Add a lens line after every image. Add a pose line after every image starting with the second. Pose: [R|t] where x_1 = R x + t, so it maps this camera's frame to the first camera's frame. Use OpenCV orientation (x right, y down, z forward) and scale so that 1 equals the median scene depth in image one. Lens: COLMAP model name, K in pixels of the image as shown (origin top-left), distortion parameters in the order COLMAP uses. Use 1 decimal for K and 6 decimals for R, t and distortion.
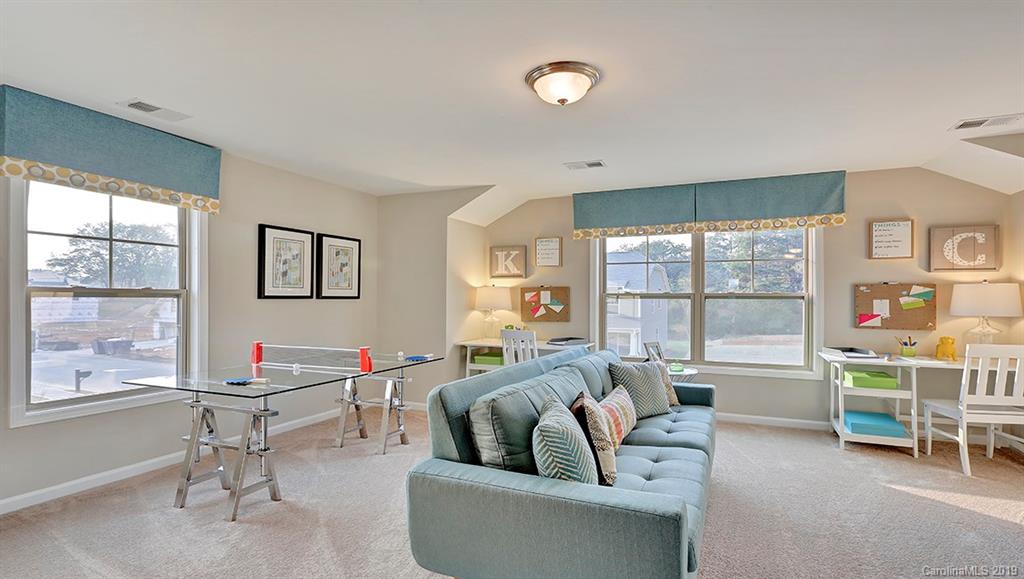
lens RADIAL K [[507.9, 0, 510.6], [0, 507.9, 298.2], [0, 0, 1]] dist [-0.012685, 0.000887]
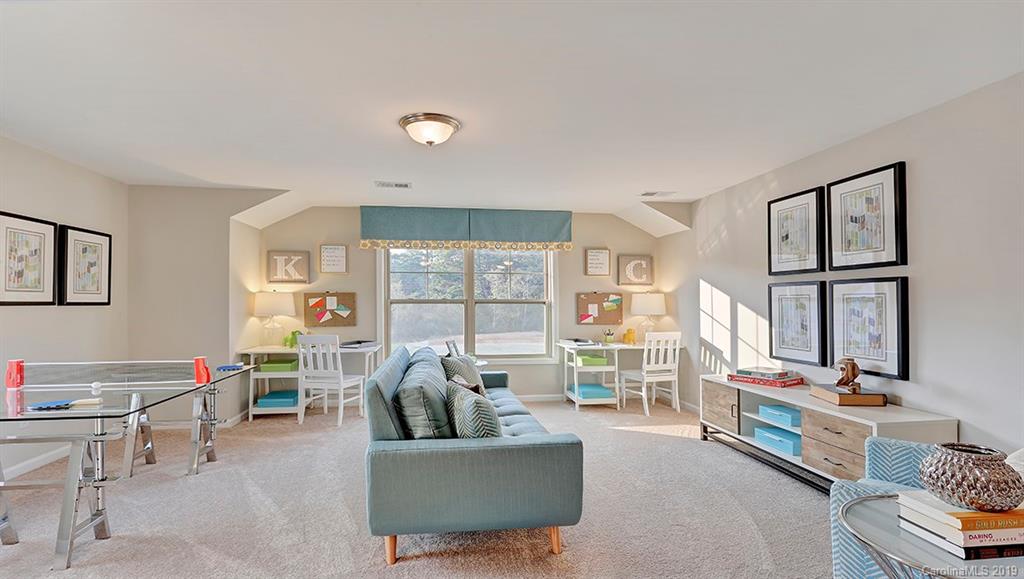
lens RADIAL K [[505.5, 0, 512.7], [0, 505.5, 292.6], [0, 0, 1]] dist [-0.011284, 0.000240]
pose [[0.837422, 0.008792, 0.546486, -0.236187], [0.001804, 0.999821, -0.018849, -0.003327], [-0.546554, 0.016771, 0.837256, -0.073732]]
